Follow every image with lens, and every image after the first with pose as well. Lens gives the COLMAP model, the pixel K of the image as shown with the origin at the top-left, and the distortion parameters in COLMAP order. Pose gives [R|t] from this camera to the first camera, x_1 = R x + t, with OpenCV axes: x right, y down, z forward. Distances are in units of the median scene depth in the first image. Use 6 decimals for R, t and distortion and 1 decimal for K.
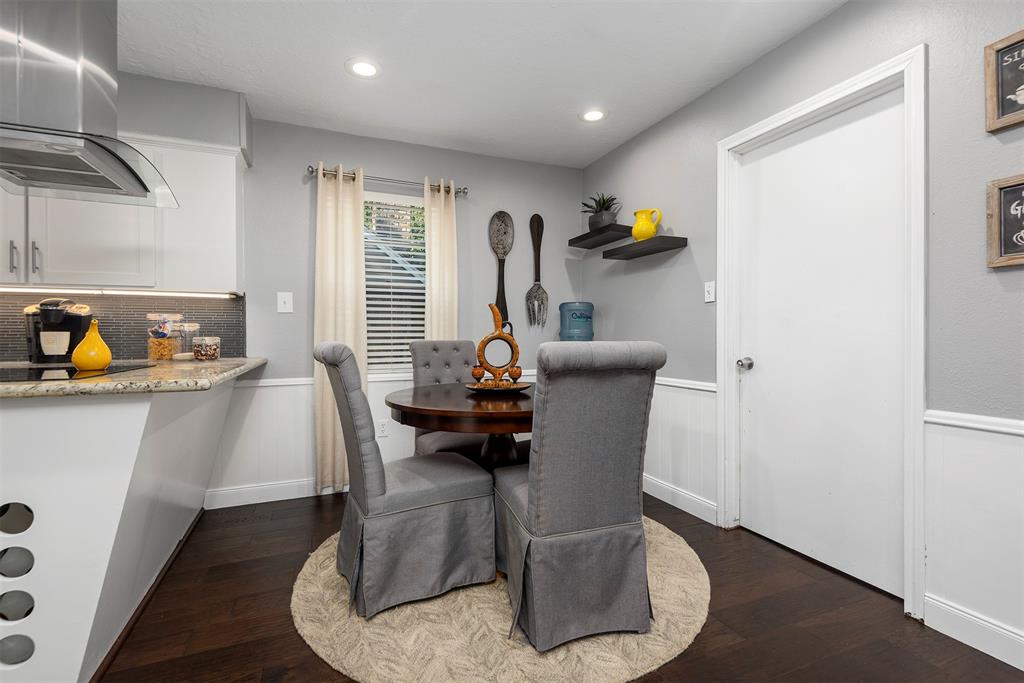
lens RADIAL K [[469.1, 0, 515.1], [0, 469.1, 336.5], [0, 0, 1]] dist [0.027818, -0.007596]
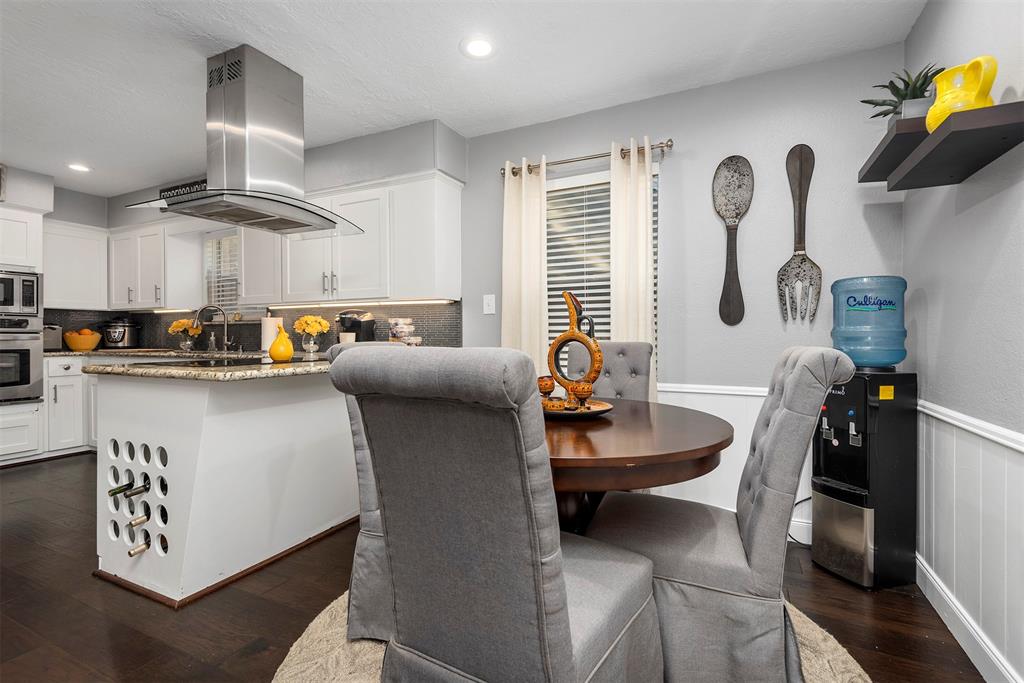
lens RADIAL K [[469.1, 0, 506.7], [0, 469.1, 337.1], [0, 0, 1]] dist [0.027818, -0.007596]
pose [[0.655805, 0.003988, -0.754920, 0.313244], [-0.001530, 0.999991, 0.003954, -0.002578], [0.754929, -0.001438, 0.655805, 0.321076]]
